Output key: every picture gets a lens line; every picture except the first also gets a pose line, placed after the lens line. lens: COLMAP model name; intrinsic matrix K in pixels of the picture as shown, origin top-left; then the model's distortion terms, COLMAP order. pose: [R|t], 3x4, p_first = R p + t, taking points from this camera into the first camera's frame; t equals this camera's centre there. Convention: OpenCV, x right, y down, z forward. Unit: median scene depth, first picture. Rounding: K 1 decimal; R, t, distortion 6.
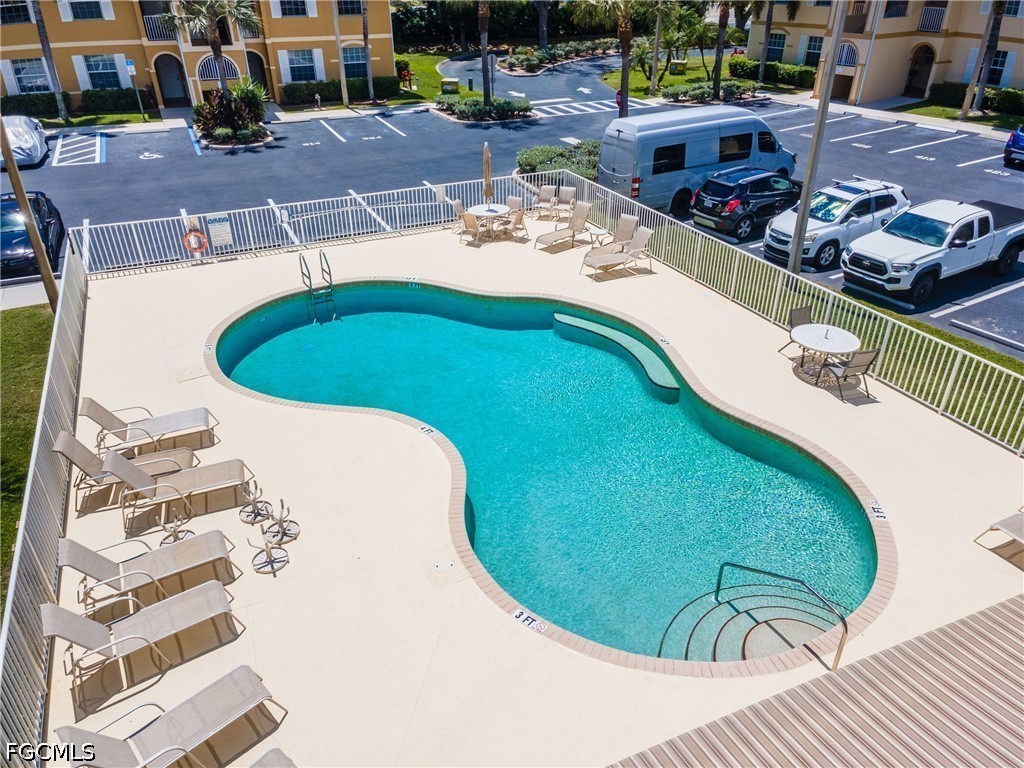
lens RADIAL K [[739.2, 0, 512.0], [0, 739.2, 384.0], [0, 0, 1]] dist [0.045794, 0.003735]
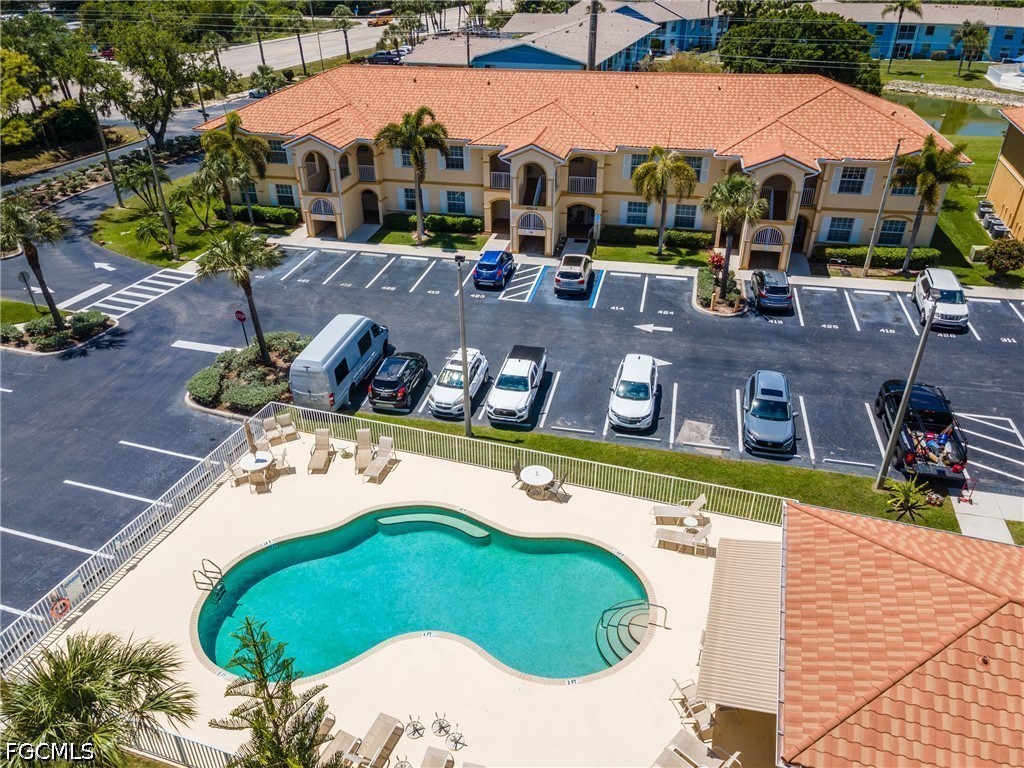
lens RADIAL K [[739.2, 0, 512.0], [0, 739.2, 384.0], [0, 0, 1]] dist [0.045794, 0.003735]
pose [[0.688281, -0.353700, 0.633377, -0.547195], [0.360246, 0.924474, 0.124785, -0.391484], [-0.629677, 0.142285, 0.763716, -0.336313]]
